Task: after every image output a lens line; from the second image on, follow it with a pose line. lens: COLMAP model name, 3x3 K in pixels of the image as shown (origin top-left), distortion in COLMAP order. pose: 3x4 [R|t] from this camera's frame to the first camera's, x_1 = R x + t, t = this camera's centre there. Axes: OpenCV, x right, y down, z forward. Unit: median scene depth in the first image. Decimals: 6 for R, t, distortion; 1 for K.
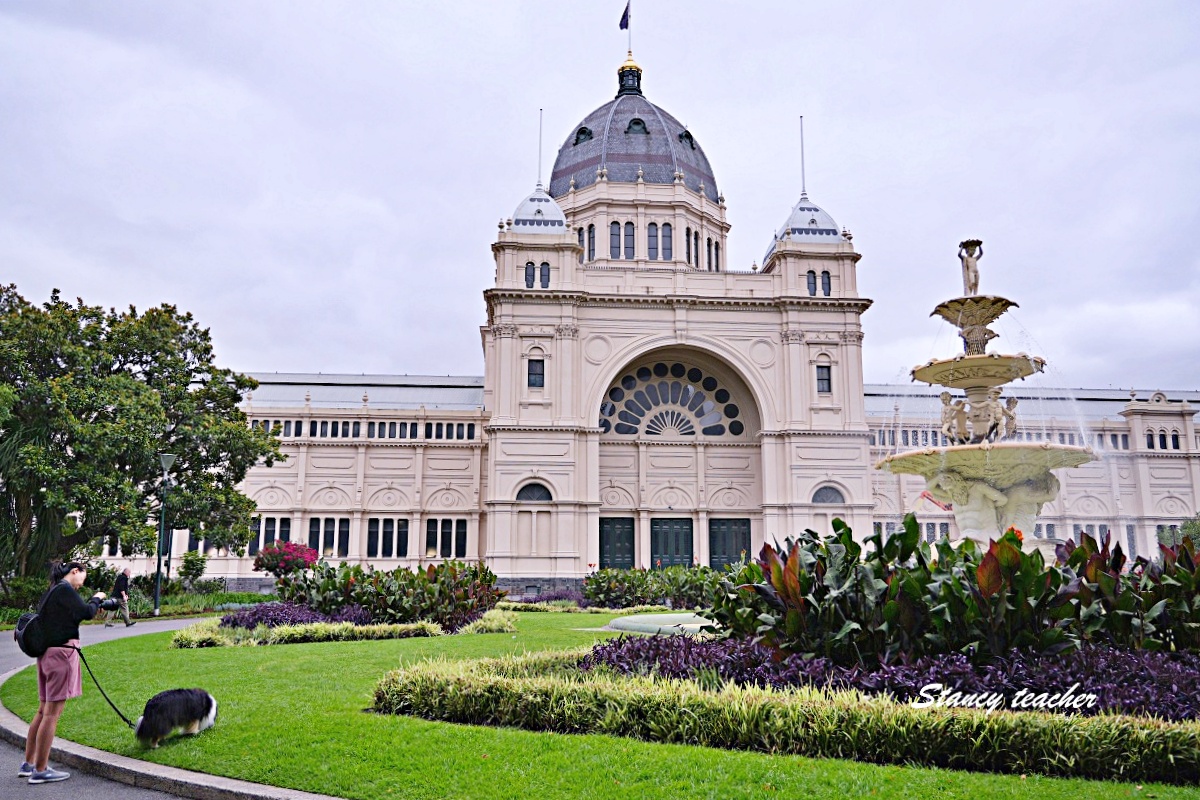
lens RADIAL K [[987.4, 0, 600.0], [0, 987.4, 400.0], [0, 0, 1]] dist [-0.001382, 0.016371]
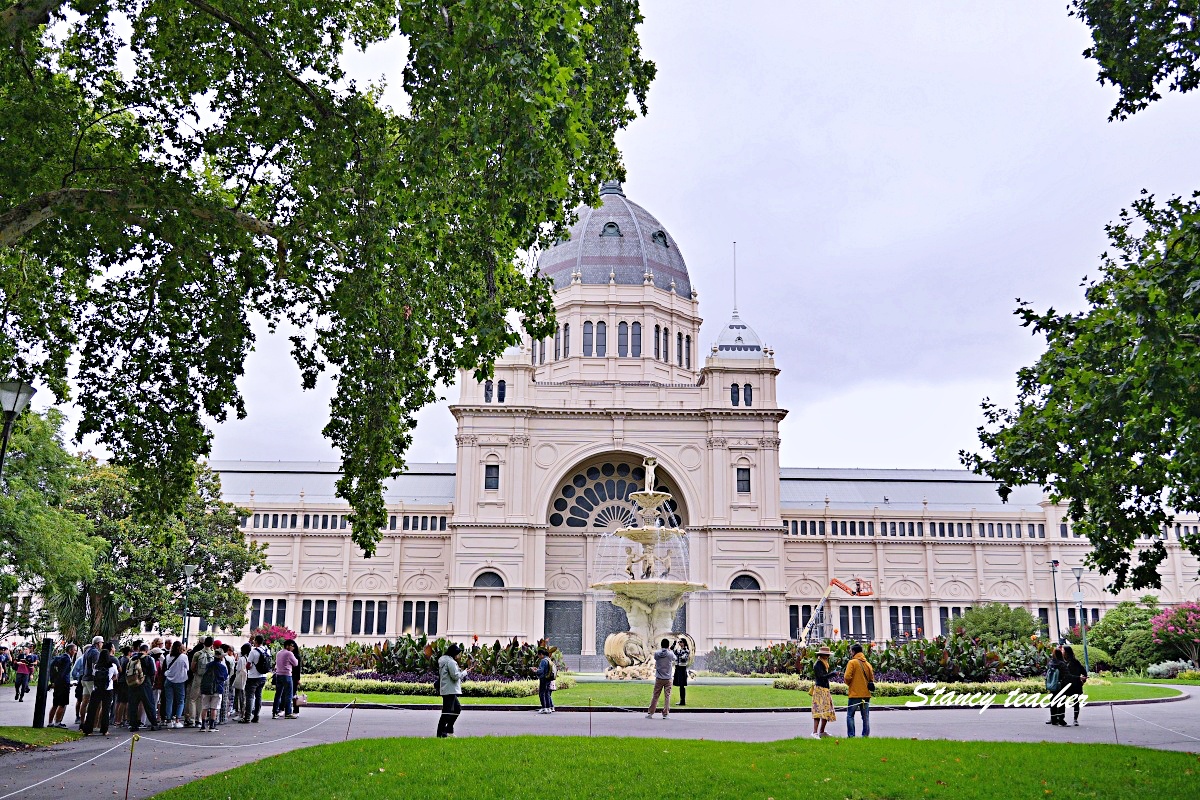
lens RADIAL K [[1121.3, 0, 584.1], [0, 1121.3, 402.5], [0, 0, 1]] dist [-0.008082, 0.008682]
pose [[0.998058, -0.006977, -0.061904, 0.117673], [0.004291, 0.999048, -0.043407, -0.052846], [0.062147, 0.043057, 0.997138, -0.296697]]
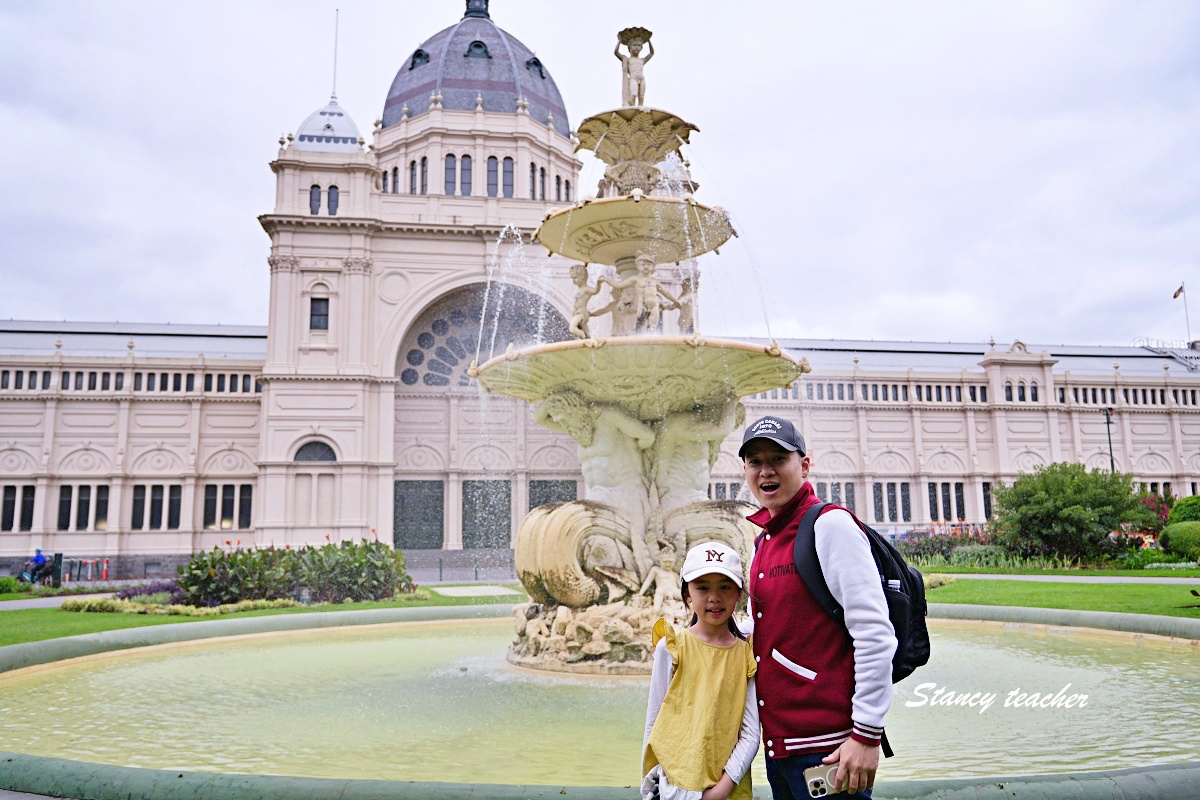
lens RADIAL K [[987.4, 0, 600.0], [0, 987.4, 400.0], [0, 0, 1]] dist [-0.001382, 0.016371]
pose [[0.995609, -0.003397, 0.093550, 0.090507], [0.000059, 0.999364, 0.035654, 0.016013], [-0.093612, -0.035492, 0.994976, 0.112850]]
